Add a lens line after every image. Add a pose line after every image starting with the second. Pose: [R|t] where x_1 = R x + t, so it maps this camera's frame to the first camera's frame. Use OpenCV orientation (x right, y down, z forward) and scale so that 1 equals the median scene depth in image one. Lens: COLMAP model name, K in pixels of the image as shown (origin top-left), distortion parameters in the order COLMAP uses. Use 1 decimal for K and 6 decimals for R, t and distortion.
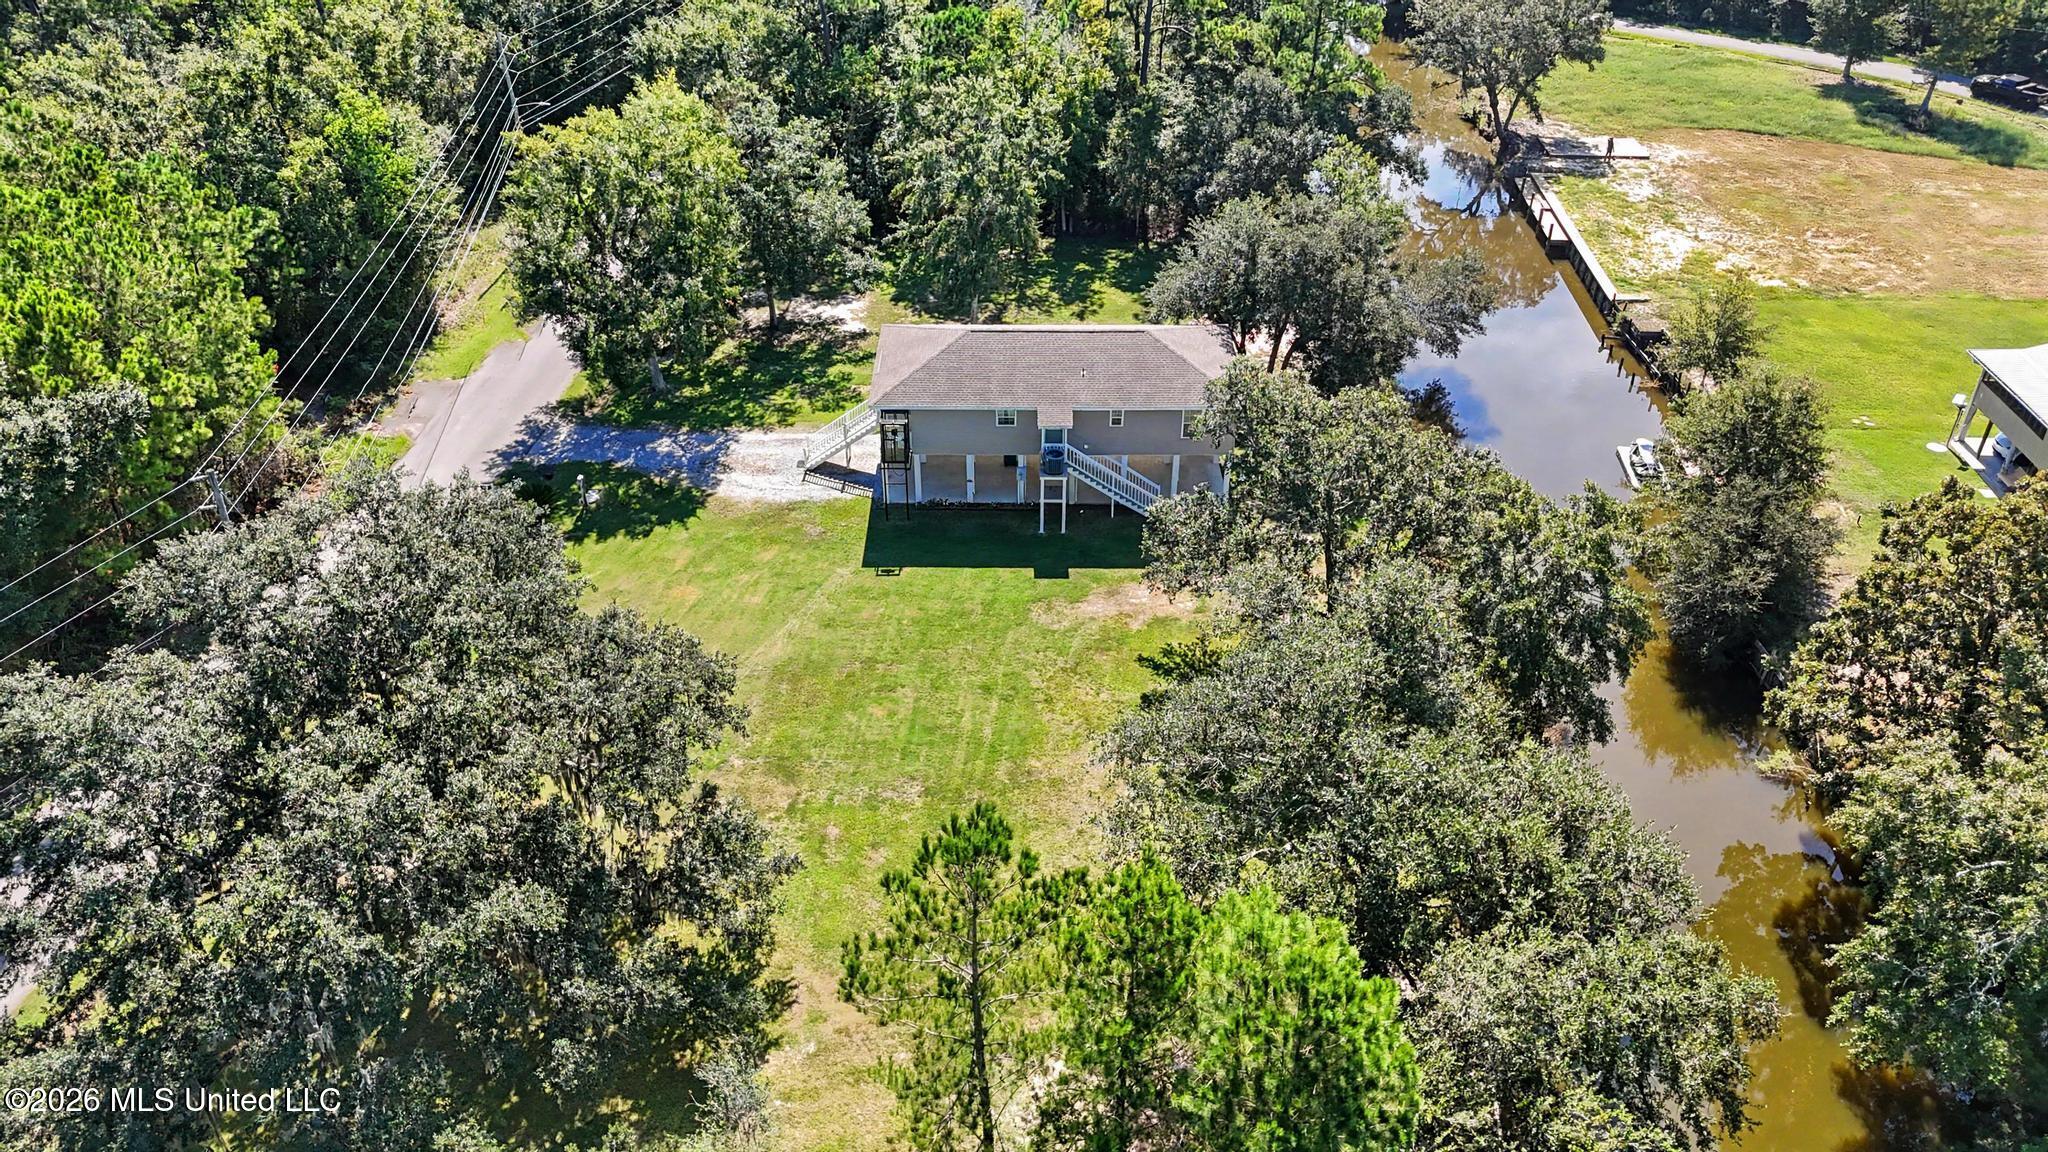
lens RADIAL K [[1503.3, 0, 1037.8], [0, 1503.3, 581.9], [0, 0, 1]] dist [0.053052, -0.020799]
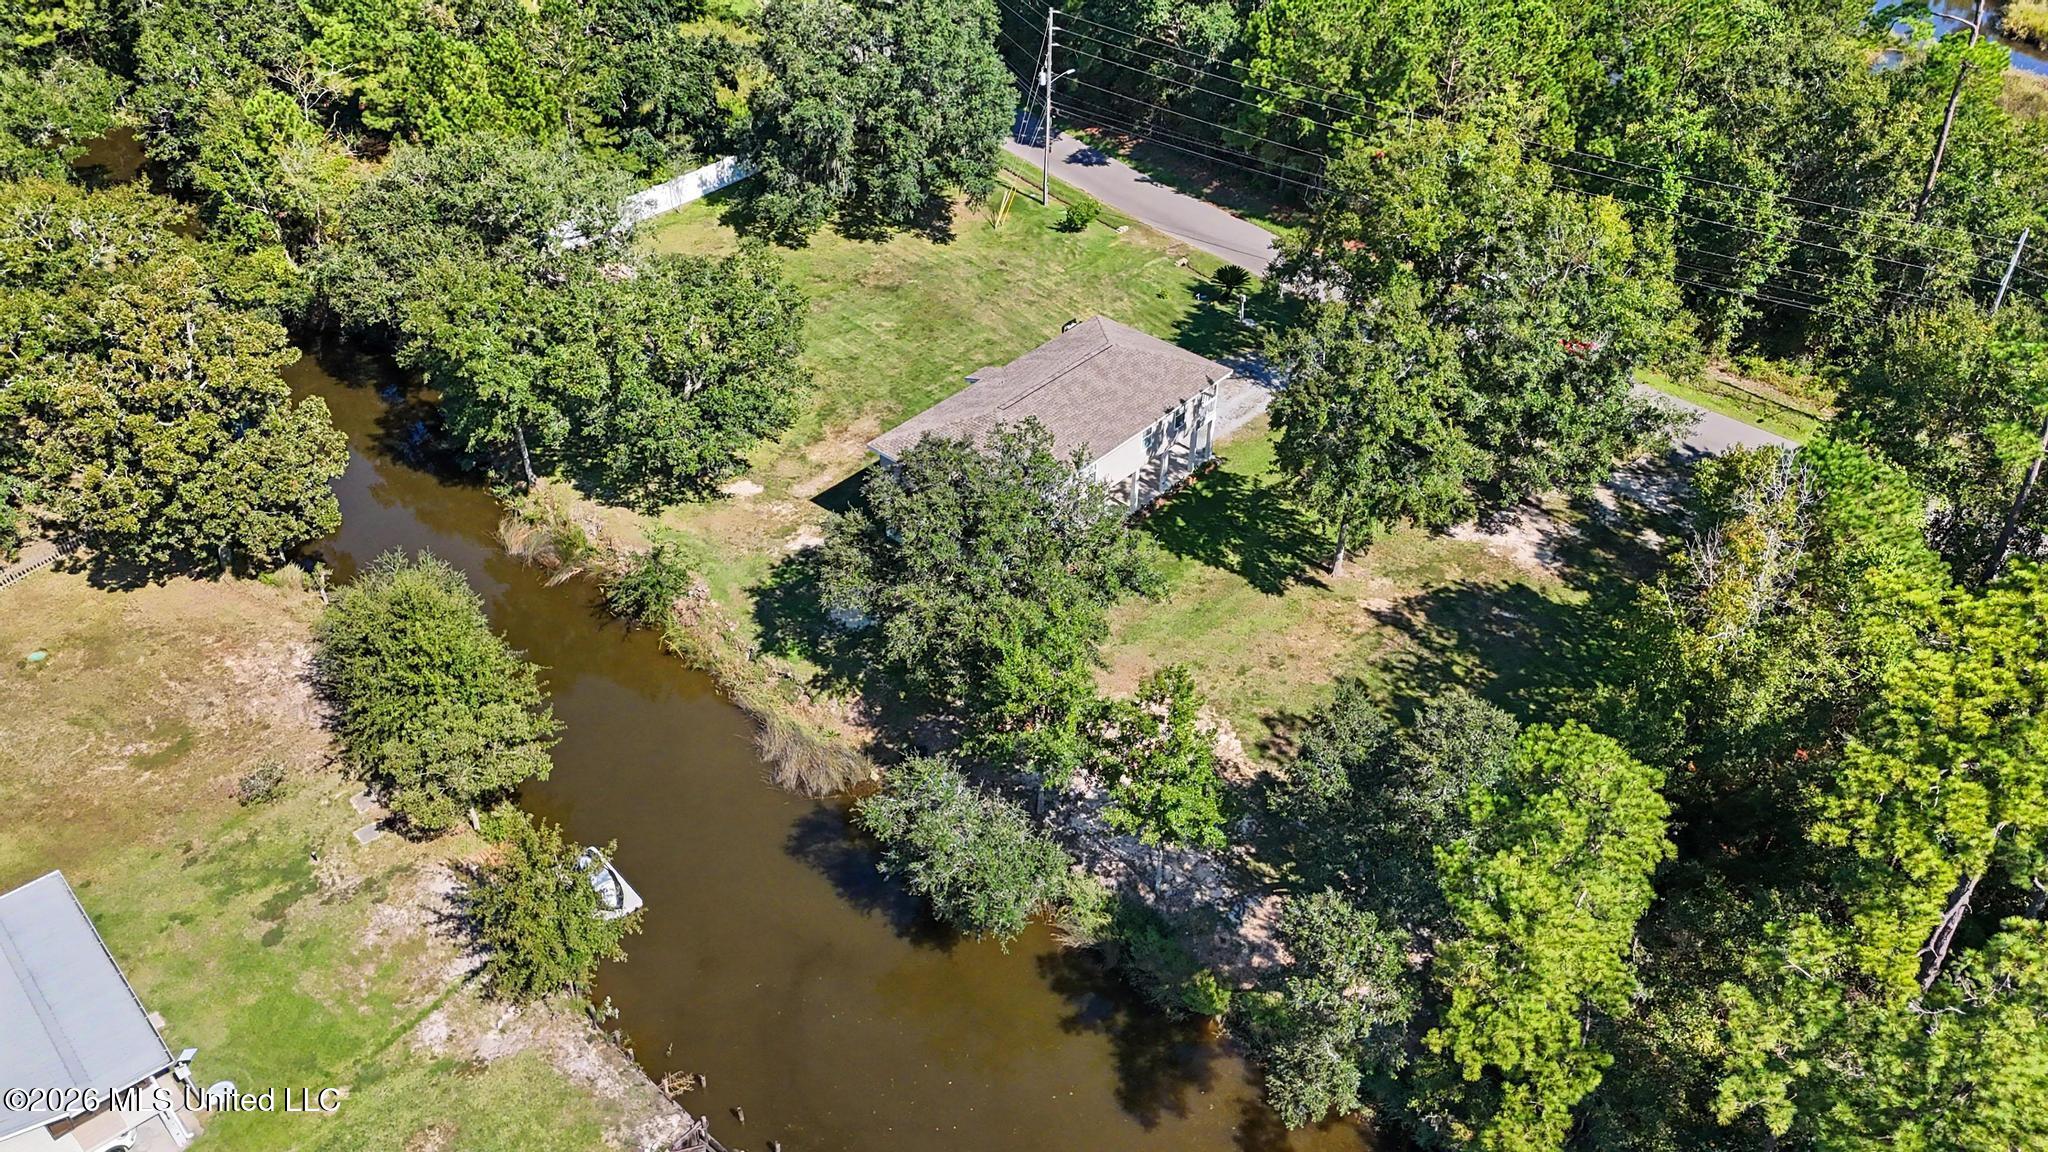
lens RADIAL K [[1503.3, 0, 1020.0], [0, 1503.3, 574.4], [0, 0, 1]] dist [0.053052, -0.020799]
pose [[-0.668157, 0.447041, -0.594744, 0.650370], [-0.423410, 0.428837, 0.798011, -0.850351], [0.611792, 0.785018, -0.097249, 1.104956]]
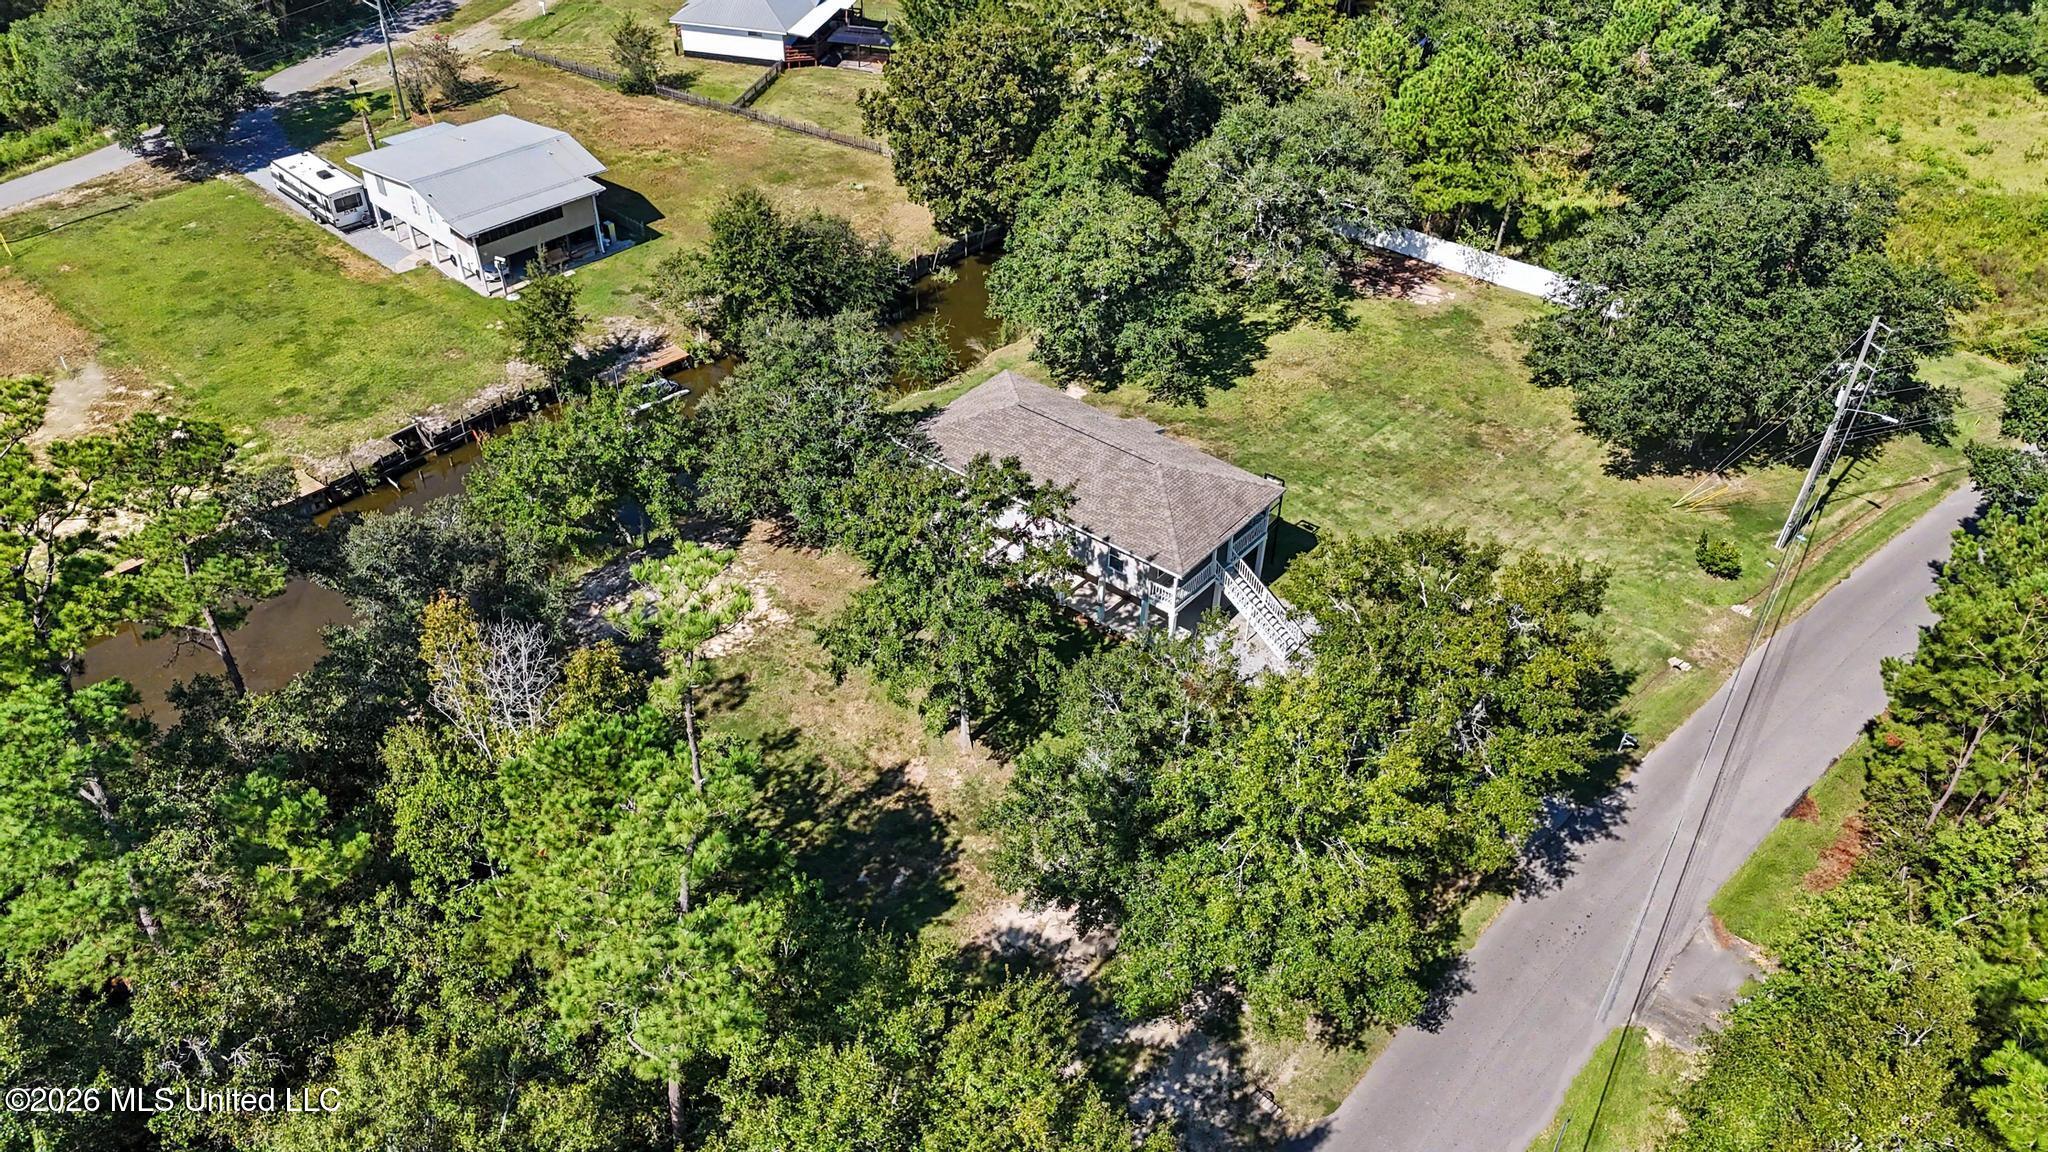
lens RADIAL K [[1503.3, 0, 1027.9], [0, 1503.3, 579.0], [0, 0, 1]] dist [0.053052, -0.020799]
pose [[-0.774483, -0.405738, 0.485338, -0.454892], [0.331806, 0.392660, 0.857743, -0.942232], [-0.538592, 0.825345, -0.169482, 1.183235]]
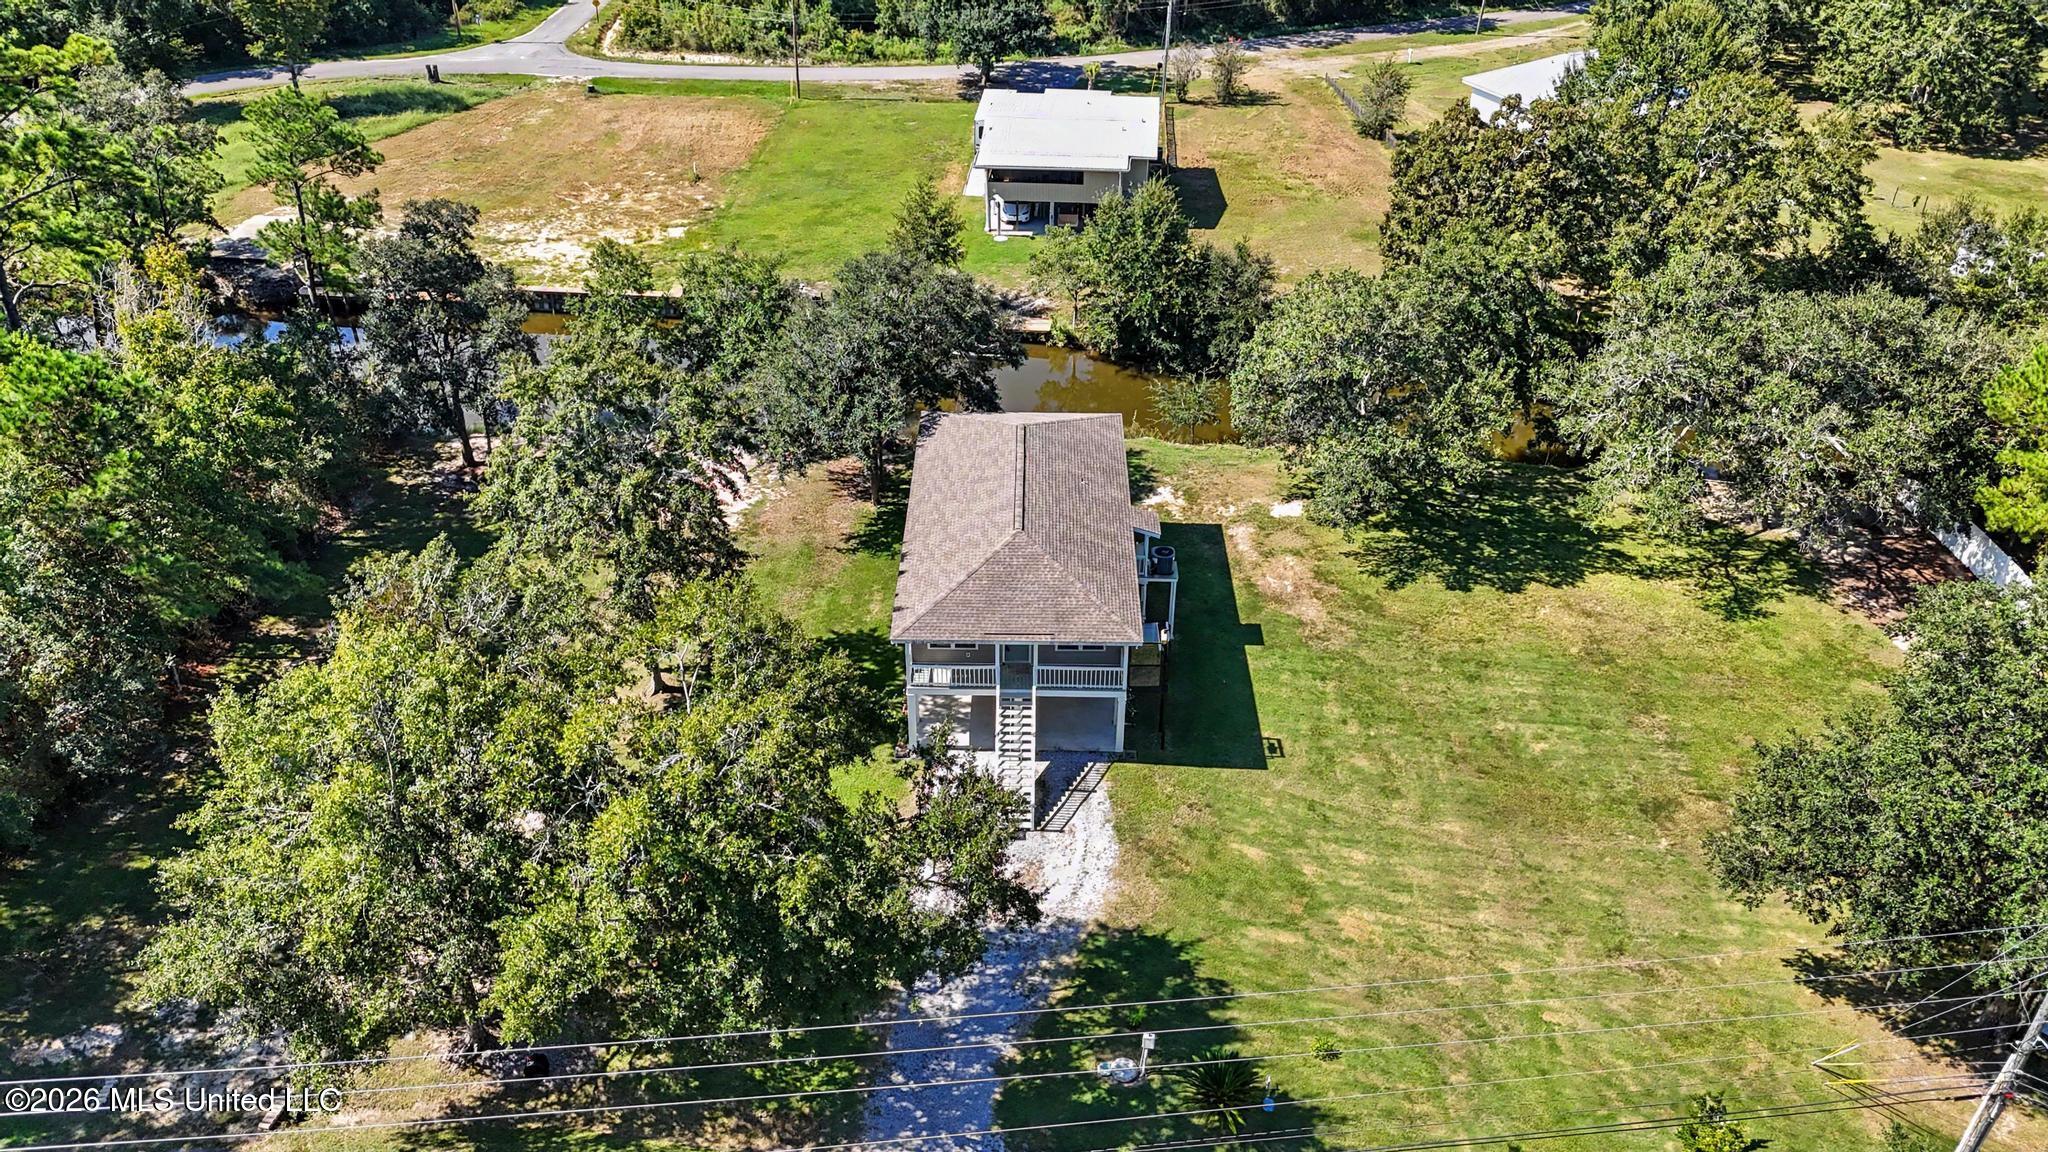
lens RADIAL K [[1503.3, 0, 1015.0], [0, 1503.3, 571.6], [0, 0, 1]] dist [0.053052, -0.020799]
pose [[0.022001, -0.558354, 0.829311, -0.661411], [0.552384, 0.698188, 0.455418, -0.478896], [-0.833300, 0.448079, 0.323786, 0.701819]]
